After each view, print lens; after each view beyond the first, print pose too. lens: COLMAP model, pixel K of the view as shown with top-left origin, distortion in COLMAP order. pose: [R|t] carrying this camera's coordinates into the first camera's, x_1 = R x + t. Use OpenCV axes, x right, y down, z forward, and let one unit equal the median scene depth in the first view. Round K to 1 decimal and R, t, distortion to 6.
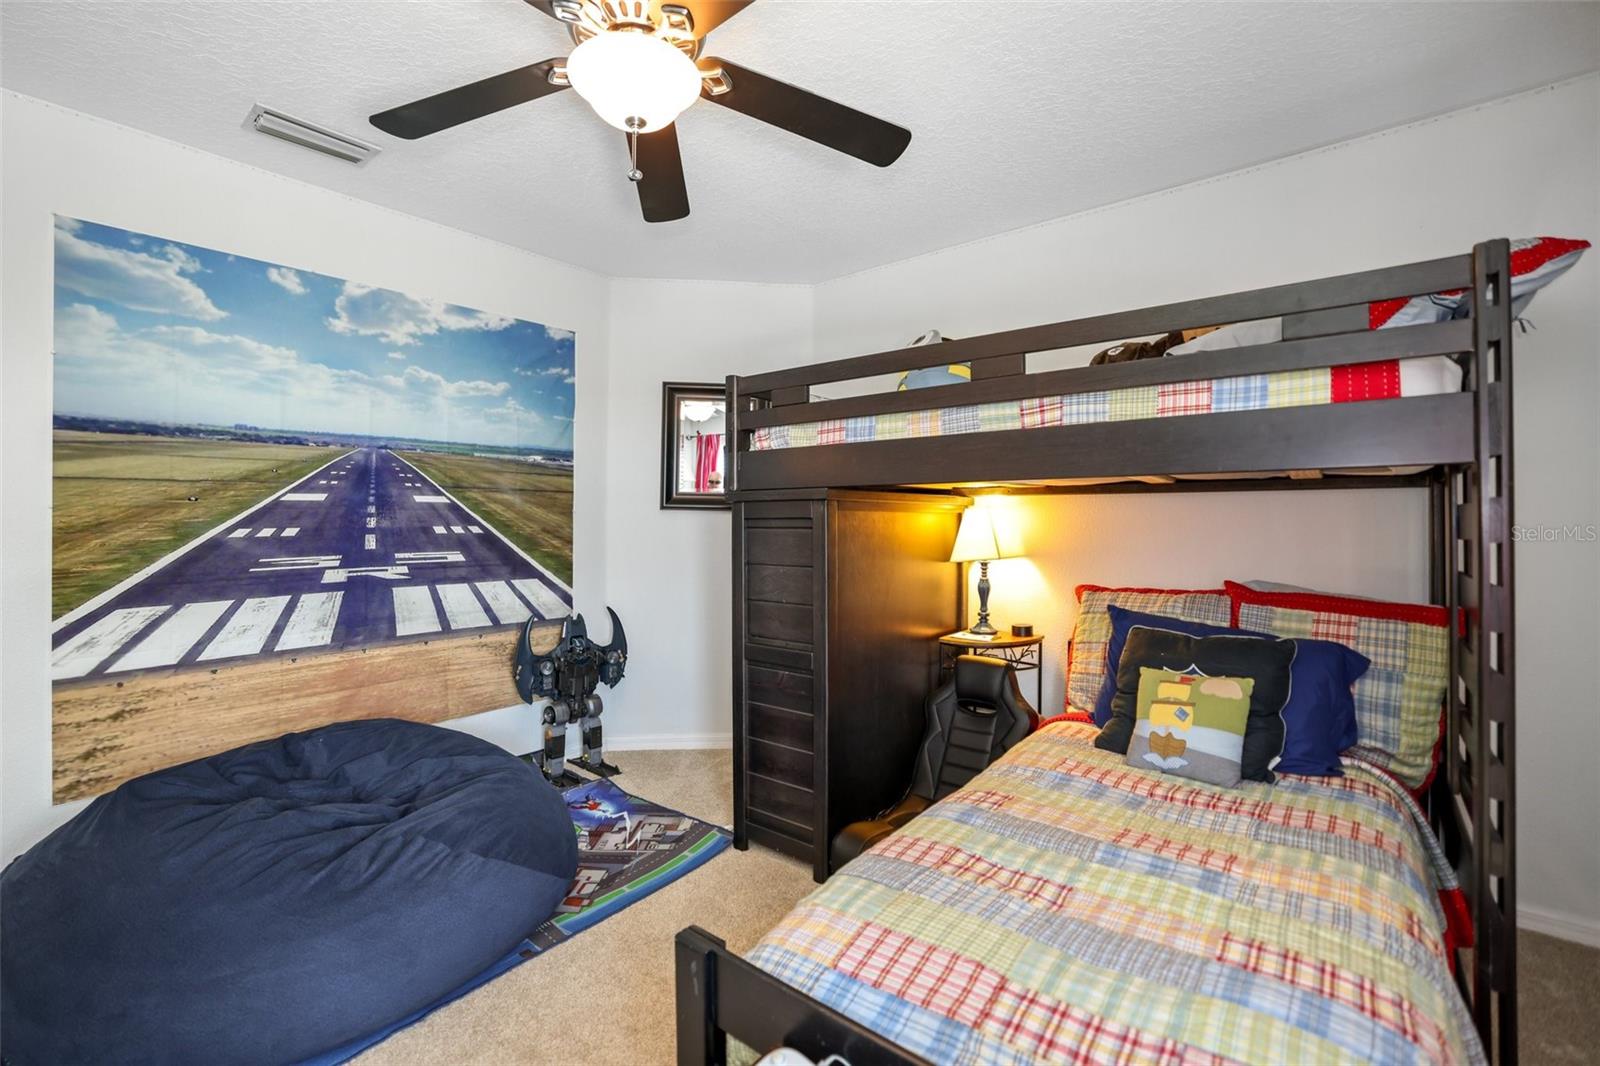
lens RADIAL K [[695.5, 0, 800.0], [0, 695.5, 520.2], [0, 0, 1]] dist [-0.043860, 0.015124]
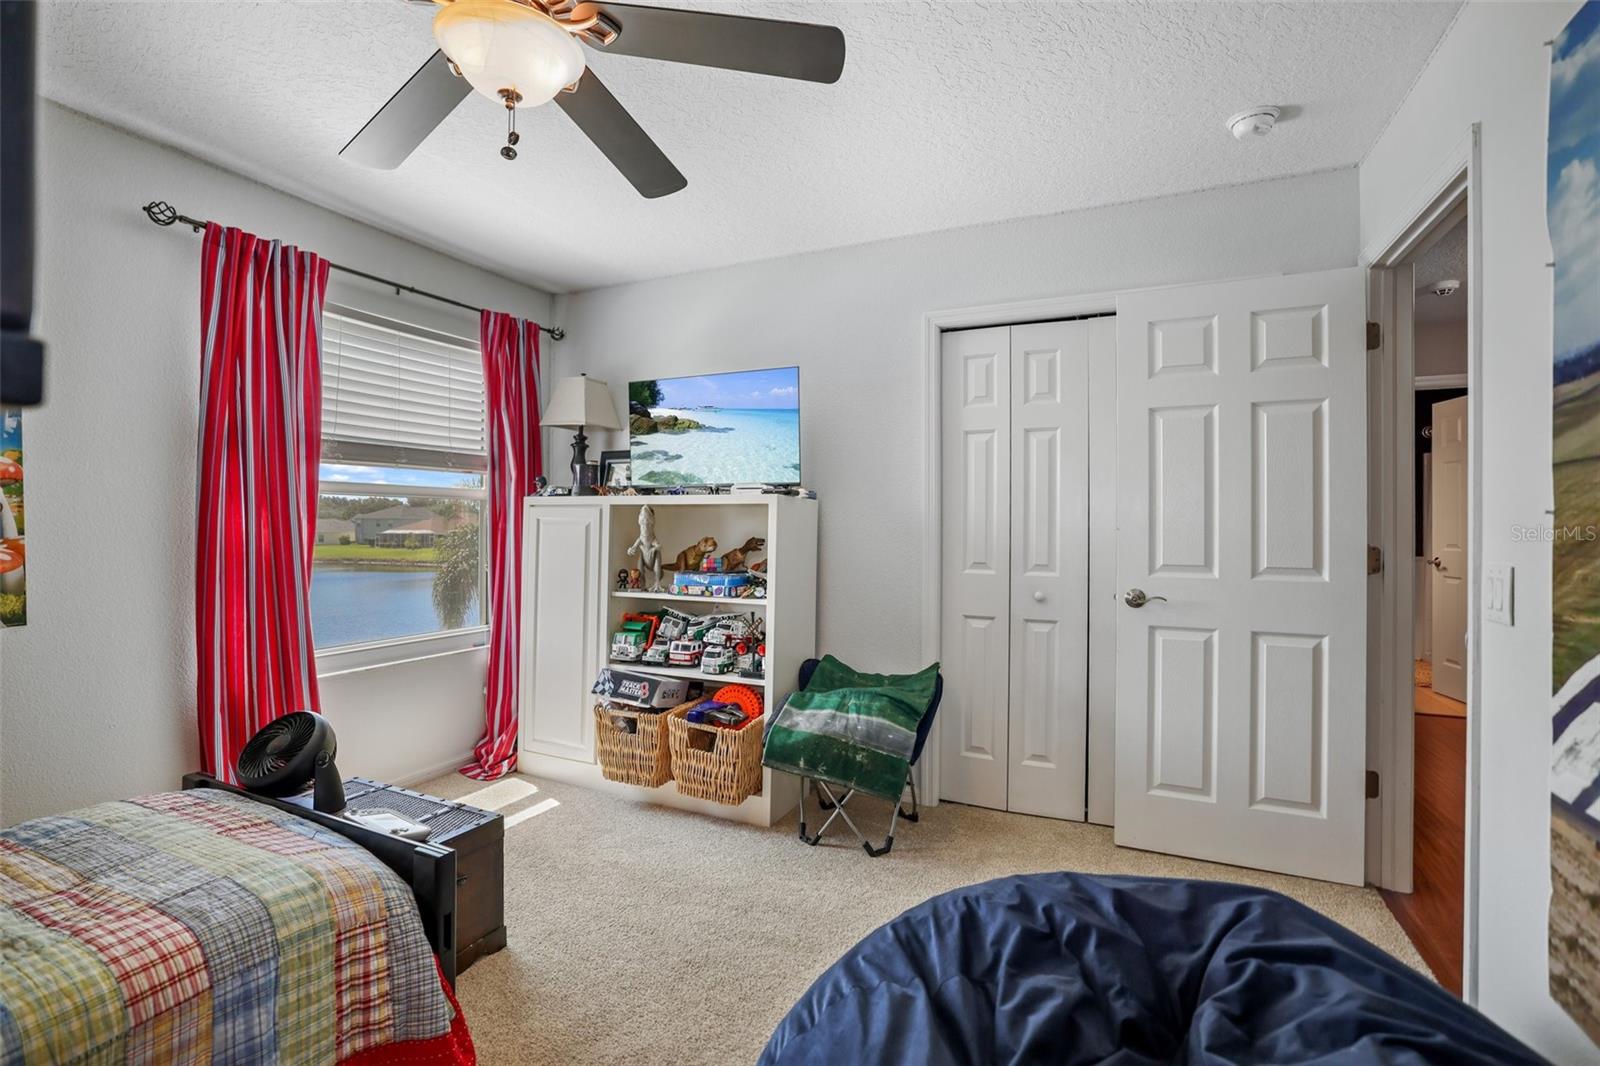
lens RADIAL K [[695.5, 0, 800.0], [0, 695.5, 520.2], [0, 0, 1]] dist [-0.043860, 0.015124]
pose [[-0.967377, -0.008007, -0.253215, -0.280847], [-0.007869, 0.999968, -0.001557, -0.006041], [0.253219, 0.000486, -0.967409, 1.424928]]
